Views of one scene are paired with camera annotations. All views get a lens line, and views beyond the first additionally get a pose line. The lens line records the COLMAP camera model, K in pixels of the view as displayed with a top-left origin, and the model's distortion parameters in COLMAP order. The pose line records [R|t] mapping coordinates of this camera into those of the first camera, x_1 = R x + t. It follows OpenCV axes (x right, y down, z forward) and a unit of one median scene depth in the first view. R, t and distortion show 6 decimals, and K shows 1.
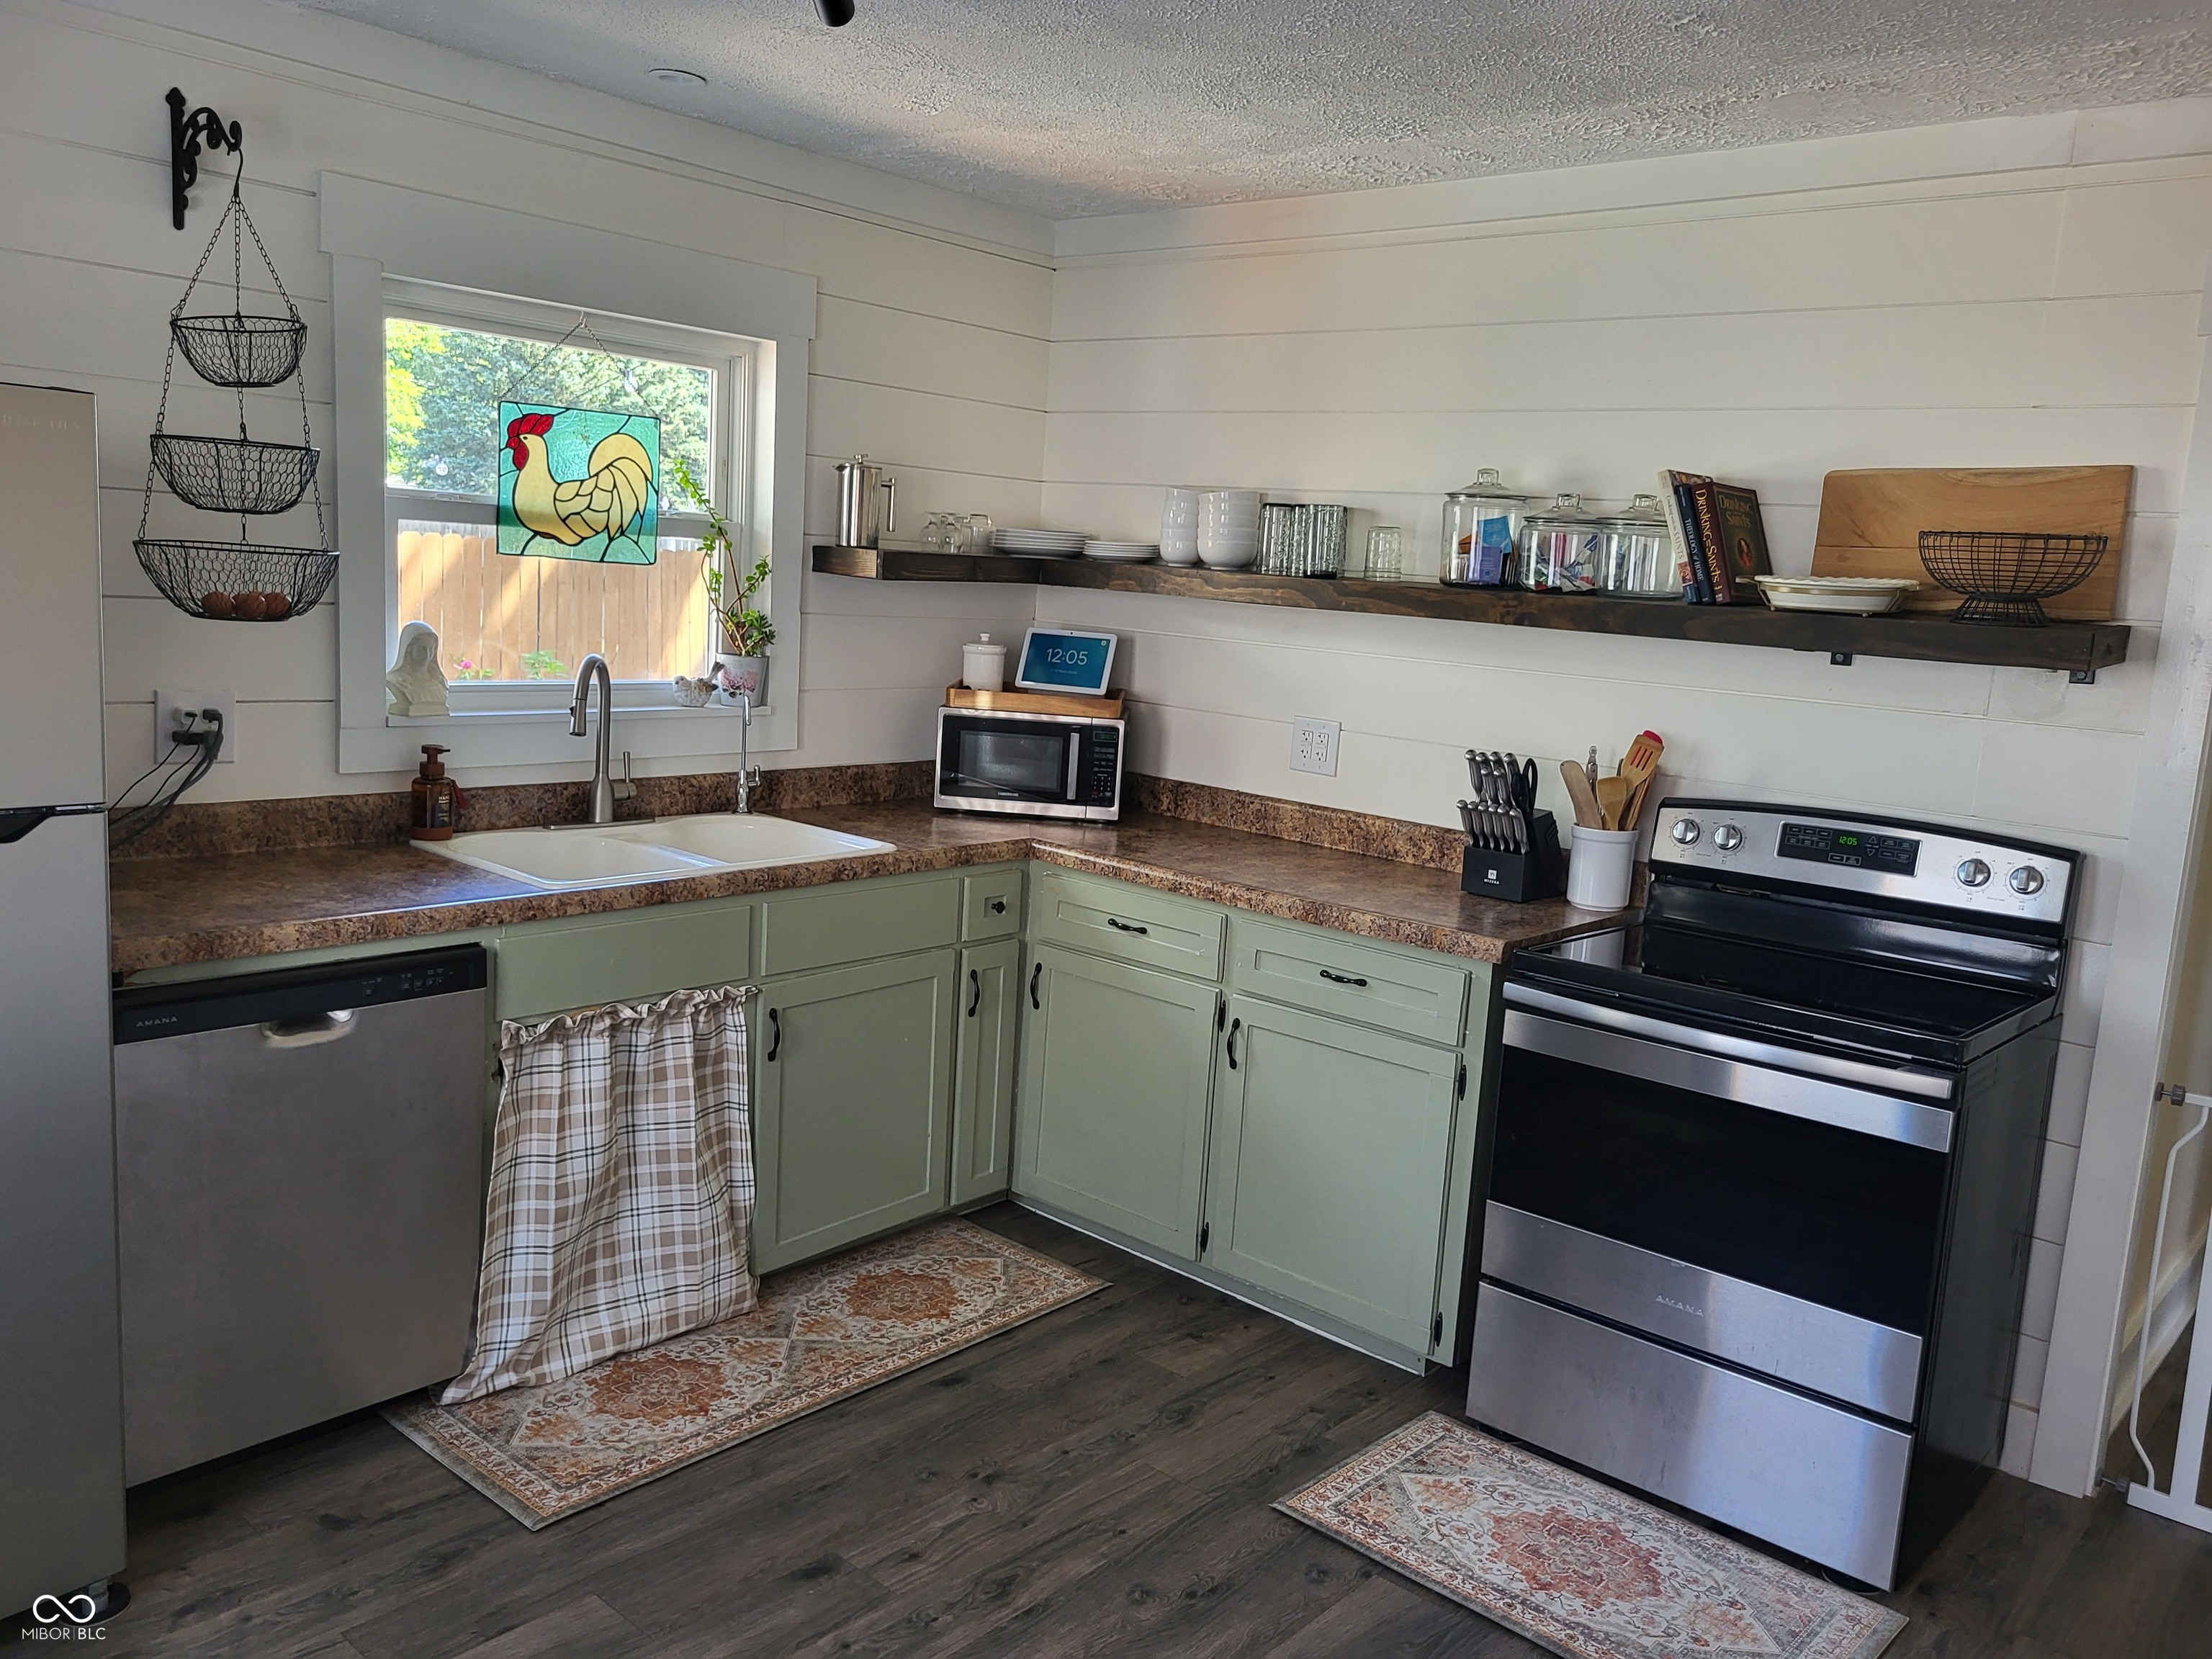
lens RADIAL K [[1684.2, 0, 1108.9], [0, 1684.2, 801.5], [0, 0, 1]] dist [0.046933, -0.028848]
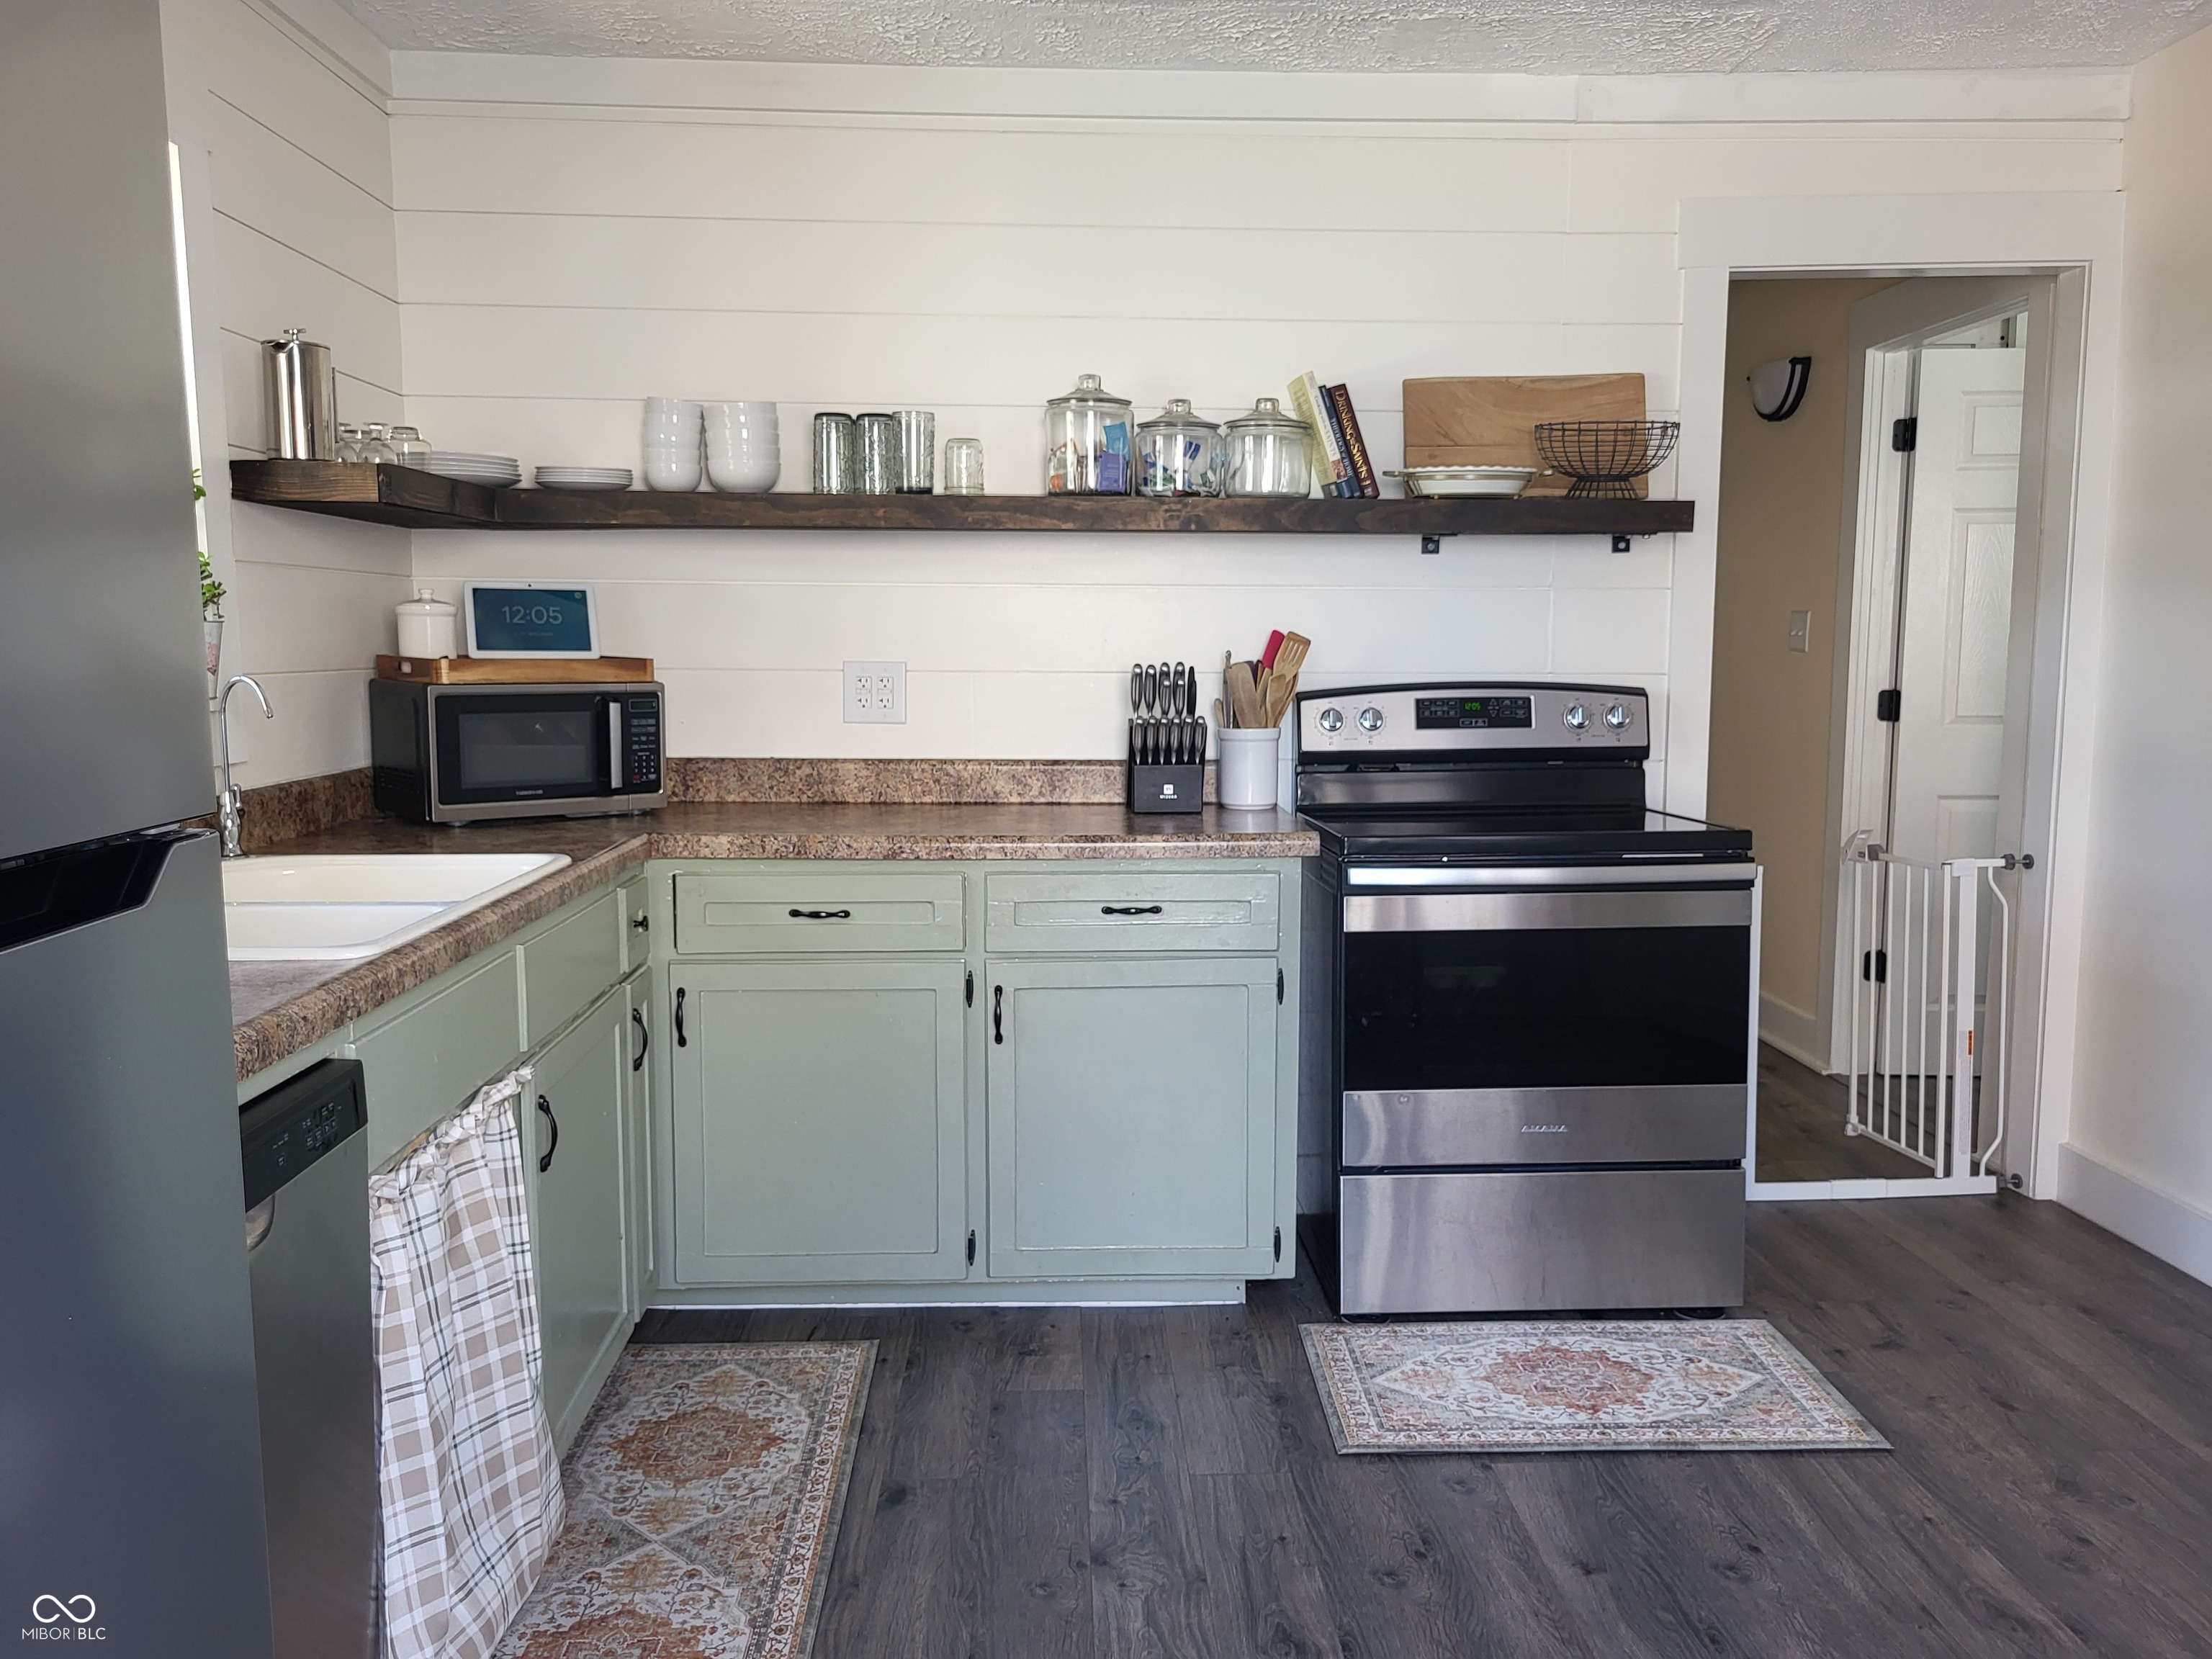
lens RADIAL K [[1704.7, 0, 1113.8], [0, 1704.7, 818.5], [0, 0, 1]] dist [0.035836, -0.004821]
pose [[0.725464, -0.135126, 0.674865, -0.487198], [0.139317, 0.989070, 0.048277, 0.008360], [-0.674012, 0.058997, 0.736360, 0.315140]]
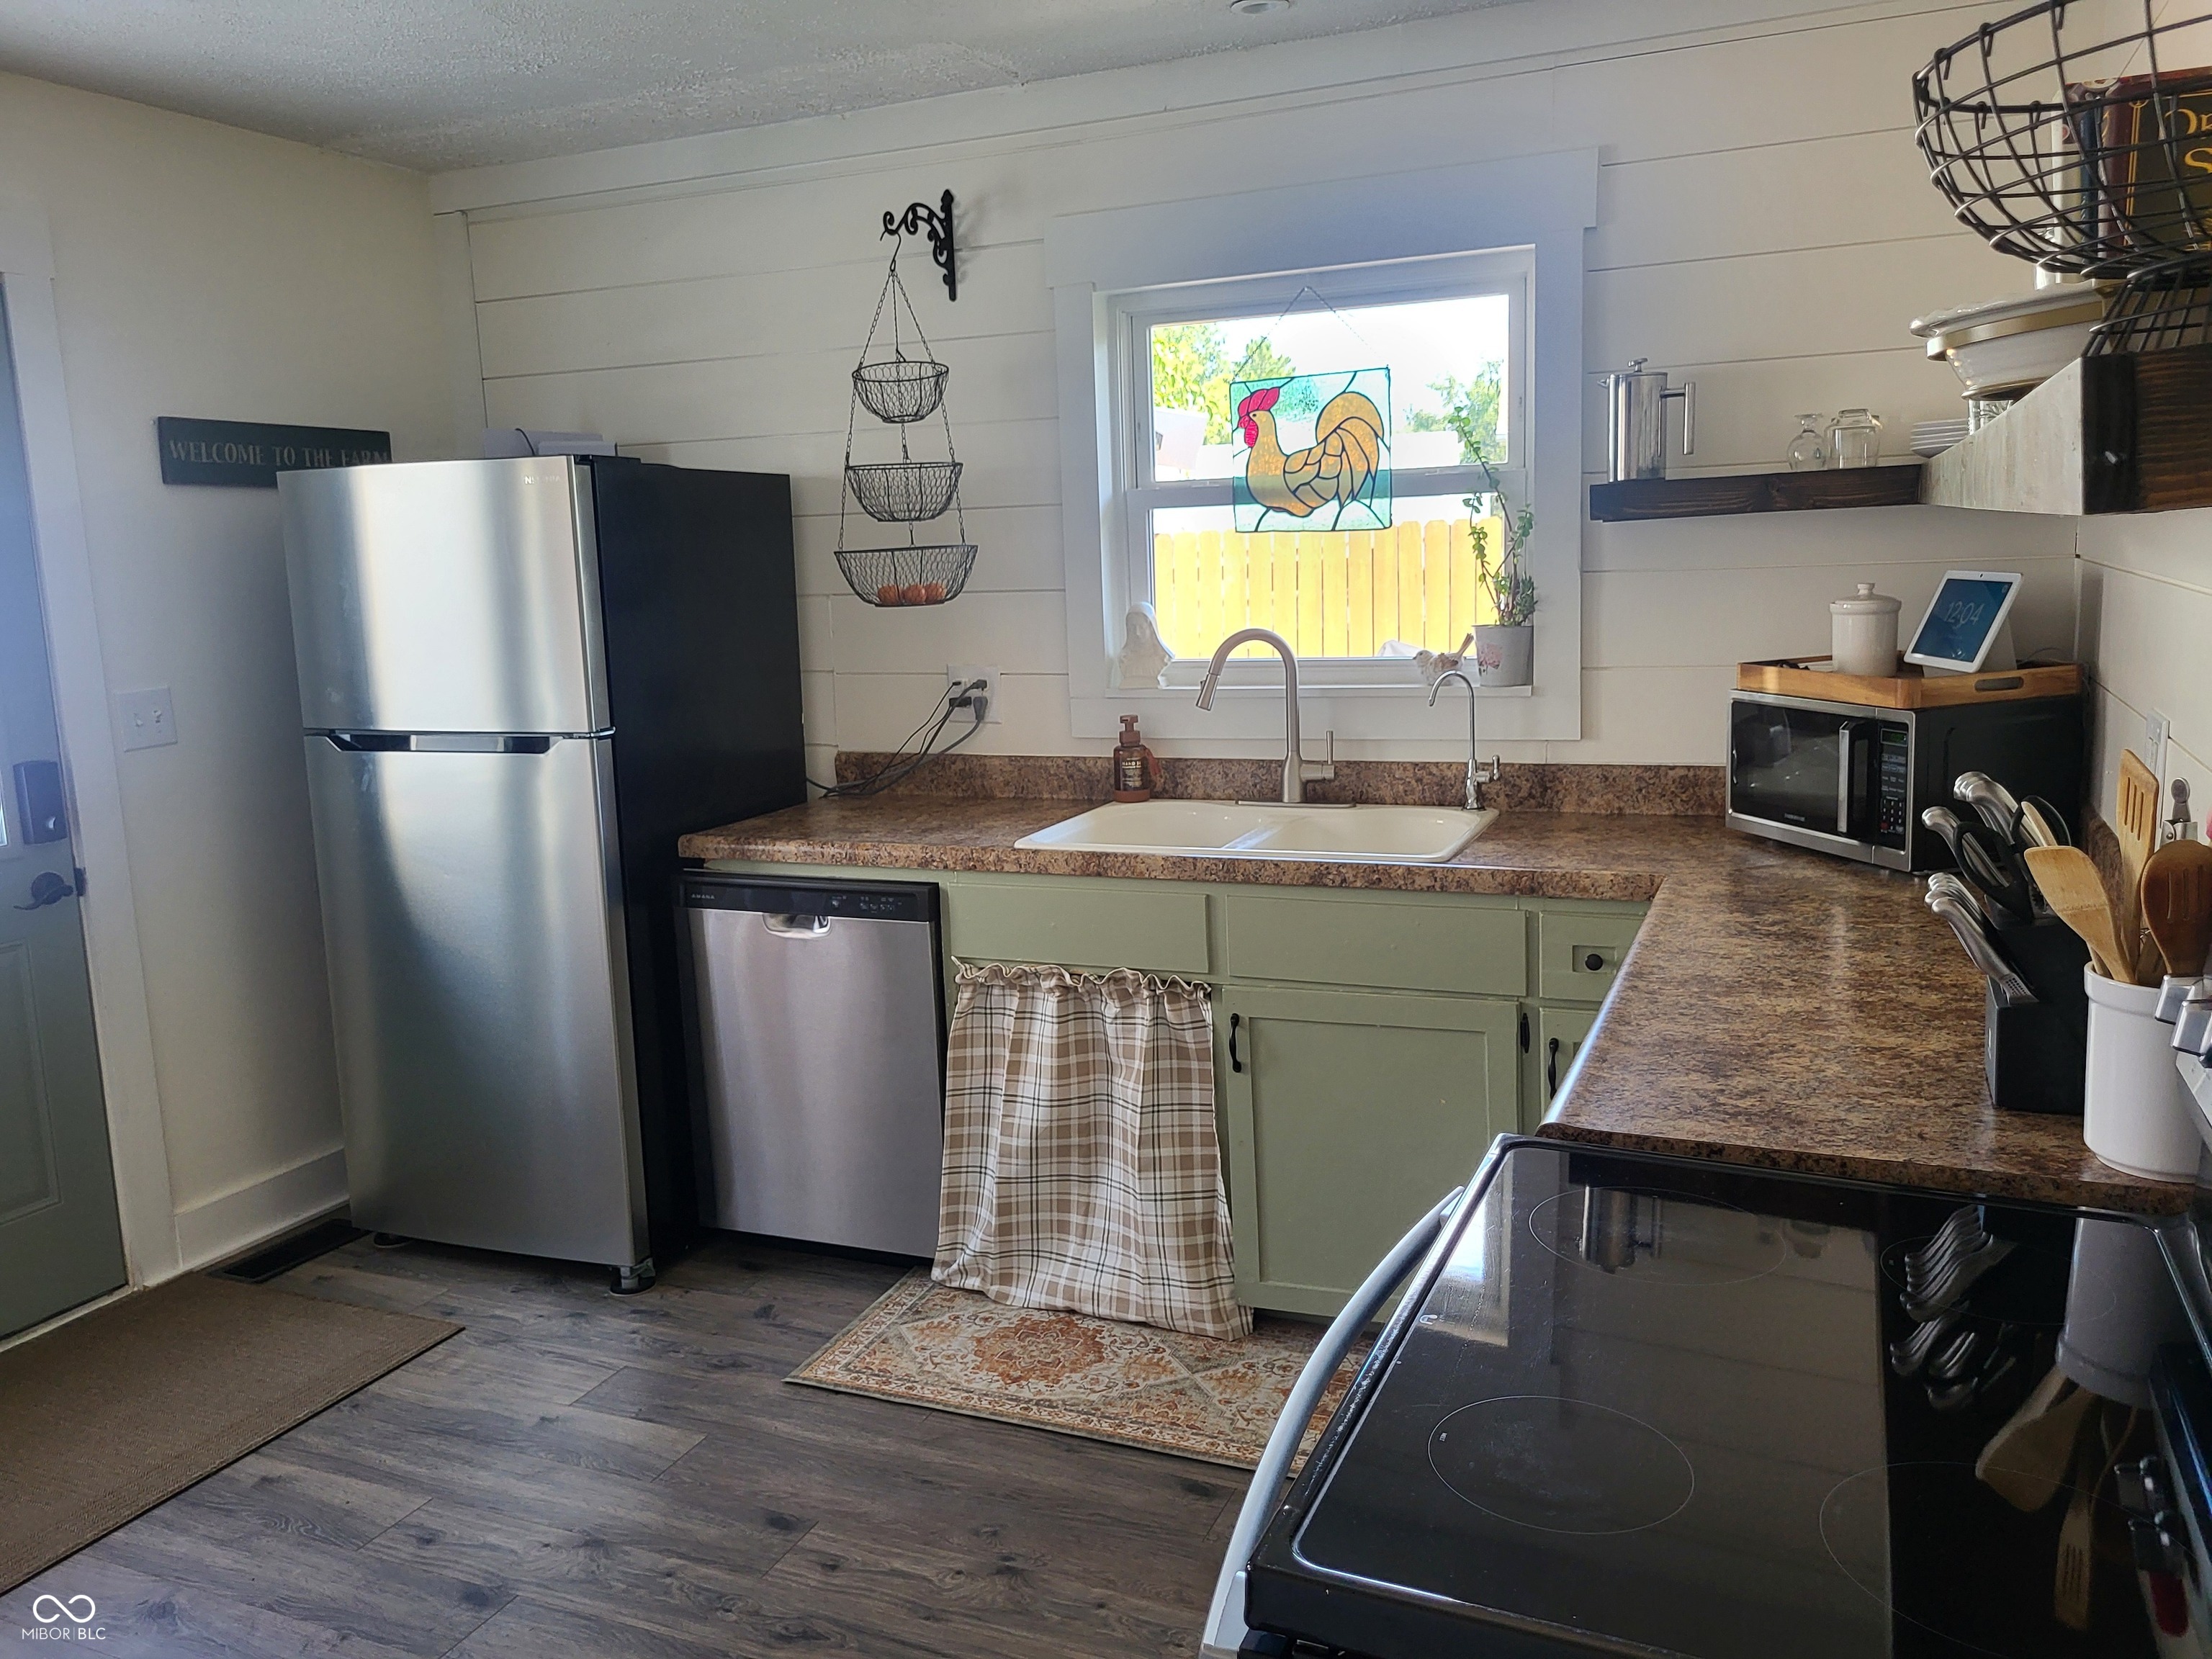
lens RADIAL K [[1684.2, 0, 1108.9], [0, 1684.2, 801.5], [0, 0, 1]] dist [0.046933, -0.028848]
pose [[0.313296, 0.068910, -0.947152, 0.625050], [-0.073319, 0.996142, 0.048222, -0.029105], [0.946821, 0.054337, 0.317140, 0.642826]]
